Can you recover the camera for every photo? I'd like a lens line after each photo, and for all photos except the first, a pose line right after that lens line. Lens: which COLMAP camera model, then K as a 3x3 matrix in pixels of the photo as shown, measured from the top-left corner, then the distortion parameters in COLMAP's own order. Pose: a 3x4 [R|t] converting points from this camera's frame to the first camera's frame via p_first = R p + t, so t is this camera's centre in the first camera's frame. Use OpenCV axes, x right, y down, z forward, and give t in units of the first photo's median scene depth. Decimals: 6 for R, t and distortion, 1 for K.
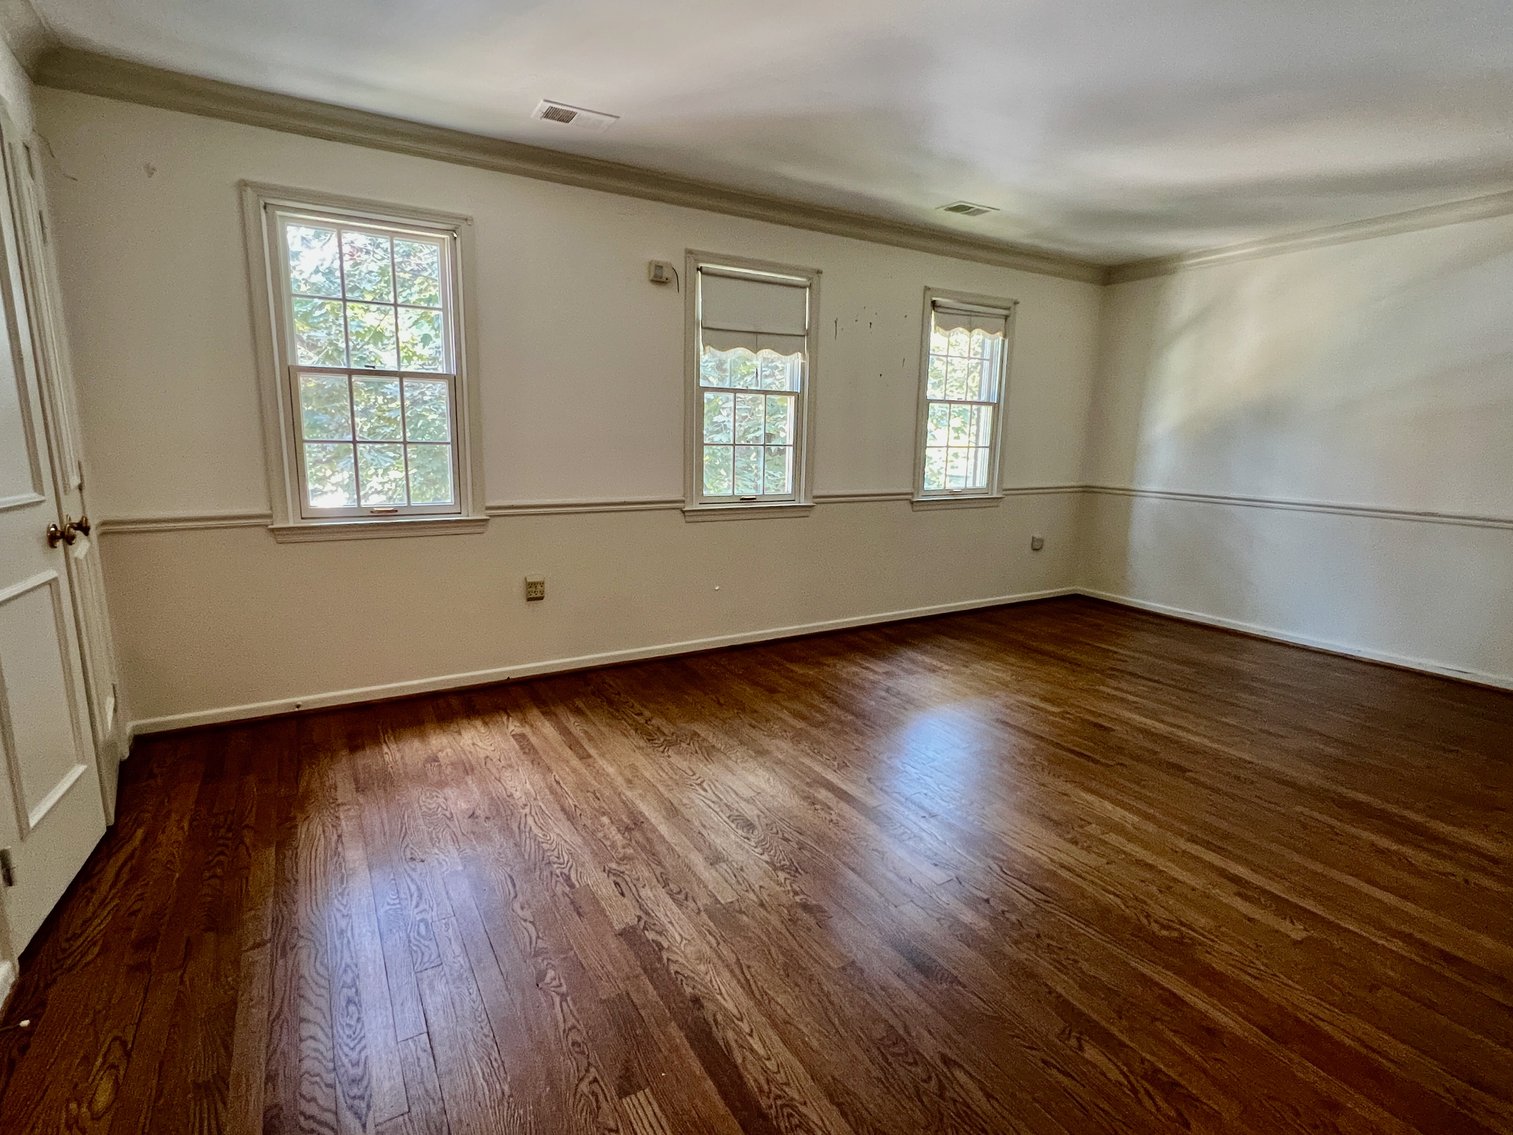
lens RADIAL K [[754.5, 0, 754.9], [0, 754.5, 566.5], [0, 0, 1]] dist [-0.002066, -0.001780]
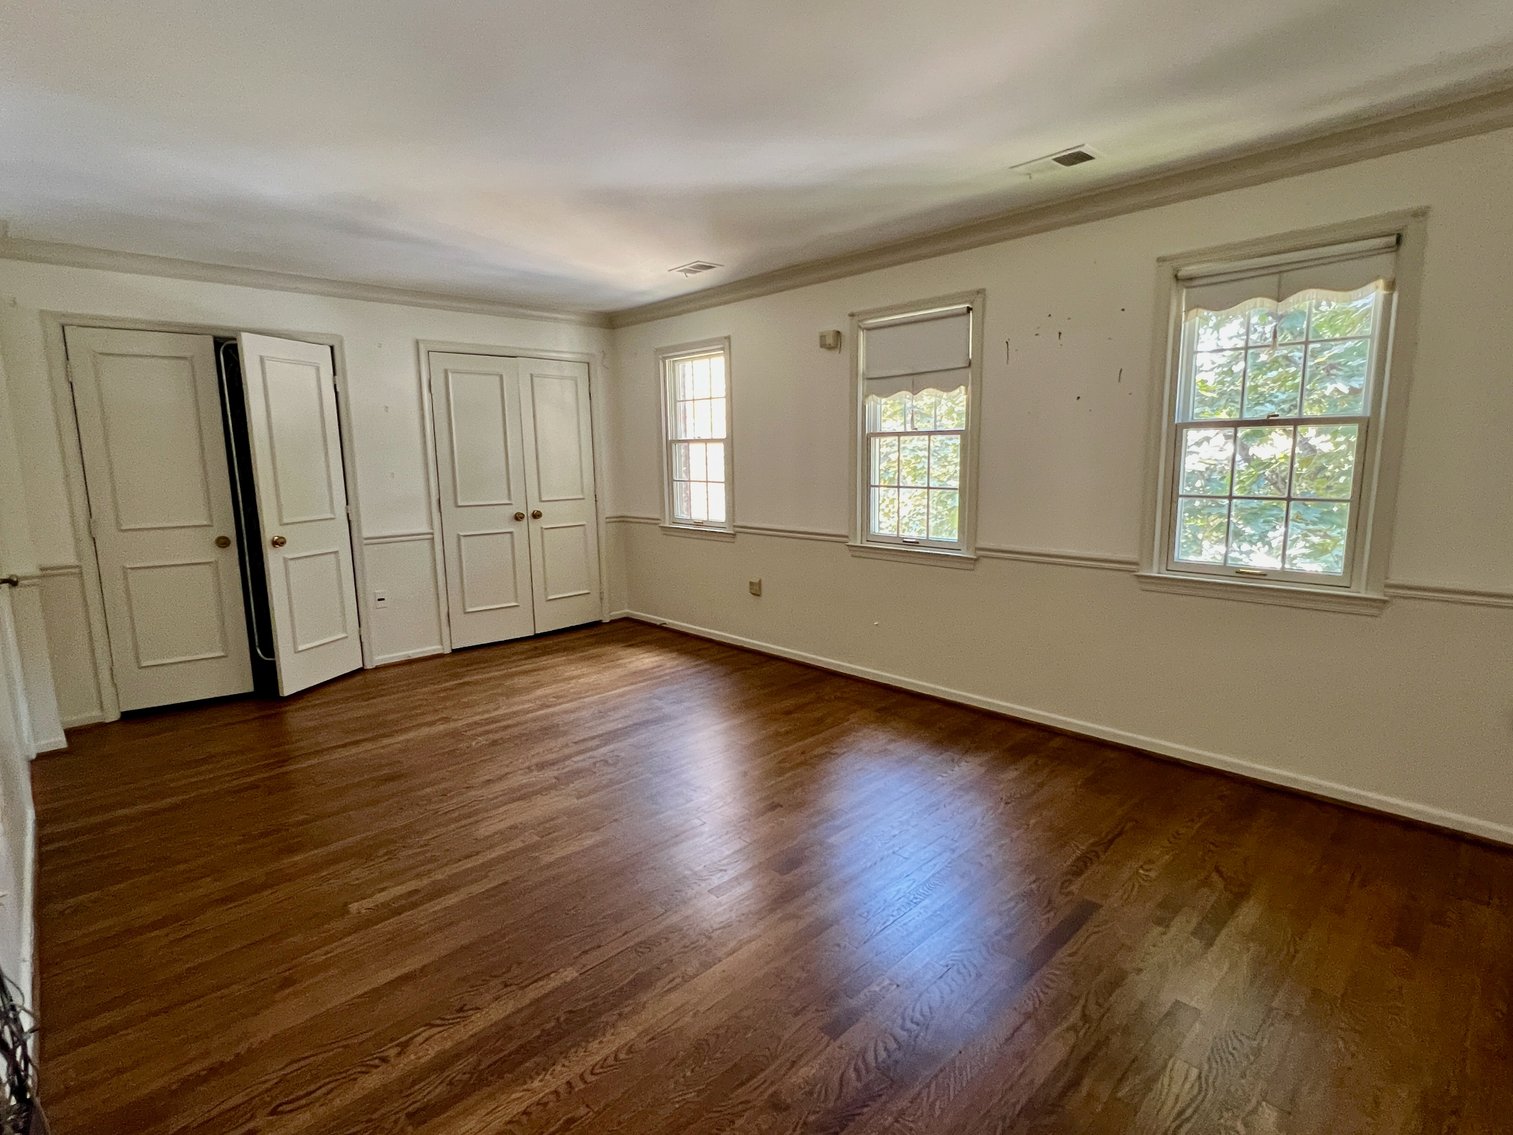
lens RADIAL K [[754.5, 0, 757.7], [0, 754.5, 563.6], [0, 0, 1]] dist [-0.002066, -0.001780]
pose [[0.212754, 0.121245, -0.969554, 0.948195], [-0.157439, 0.983560, 0.088449, -0.123169], [0.964338, 0.133828, 0.228345, 0.617972]]
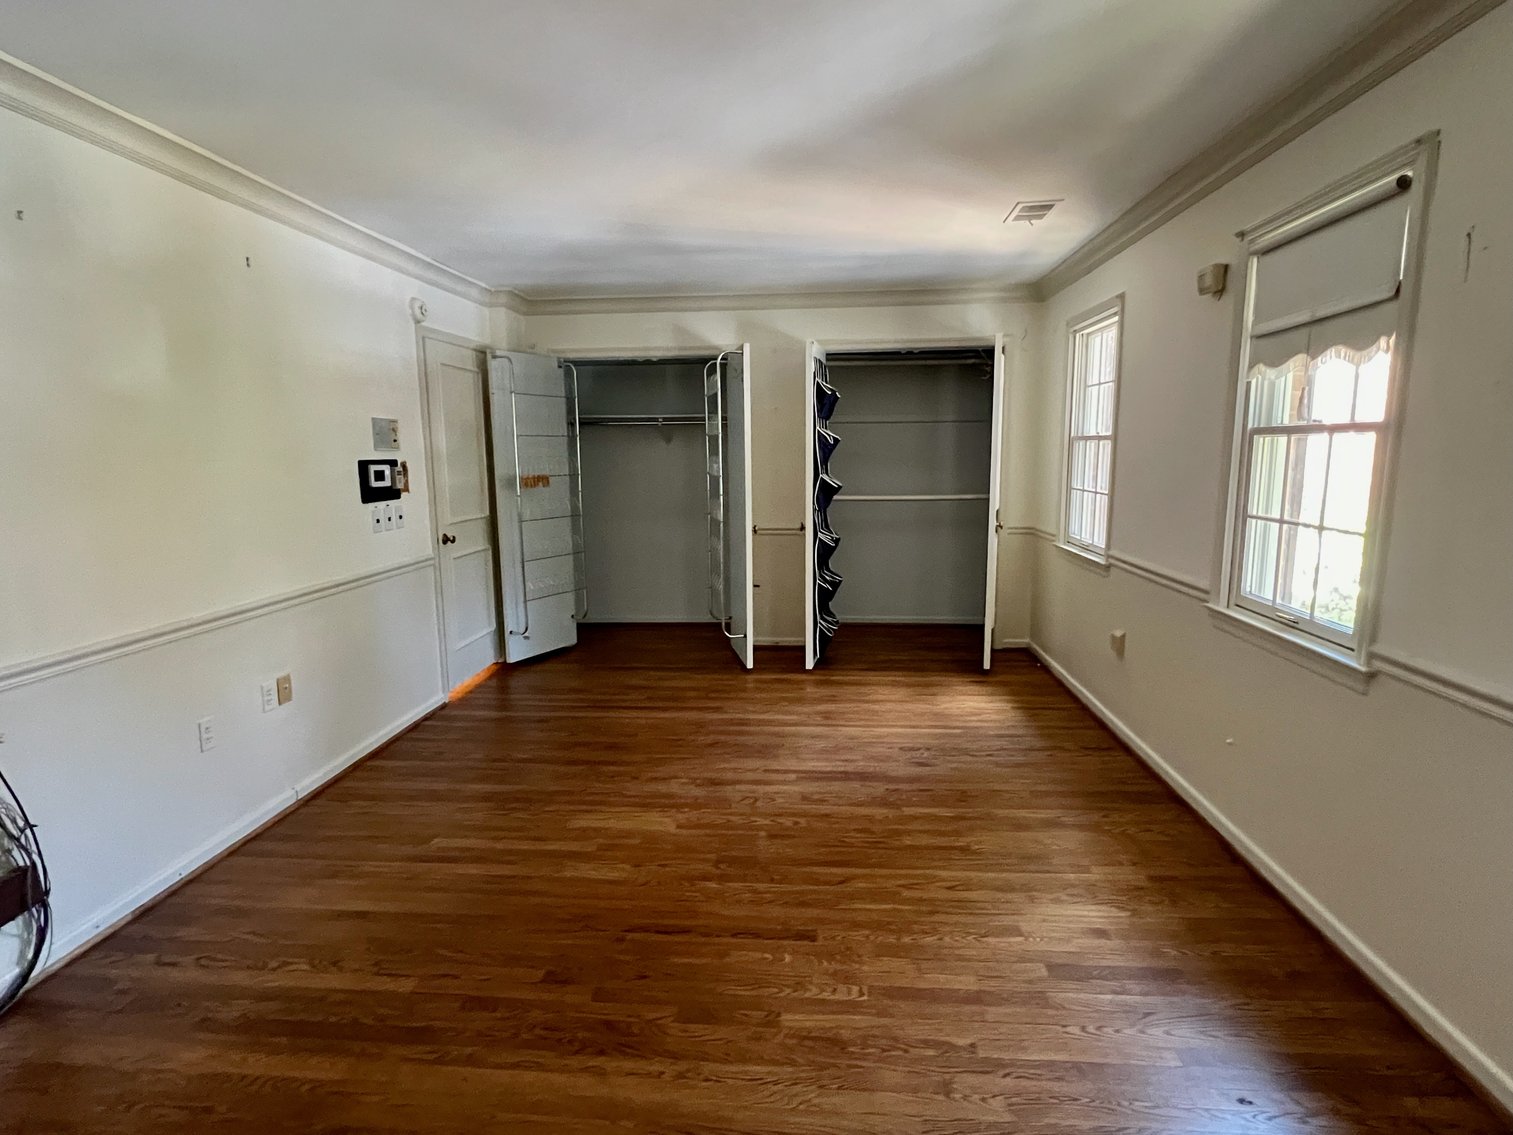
lens RADIAL K [[754.5, 0, 753.8], [0, 754.5, 568.3], [0, 0, 1]] dist [-0.002066, -0.001780]
pose [[-0.594720, 0.113040, -0.795946, 0.701375], [-0.145144, 0.958698, 0.244603, -0.215838], [0.790722, 0.260998, -0.553750, 1.036688]]
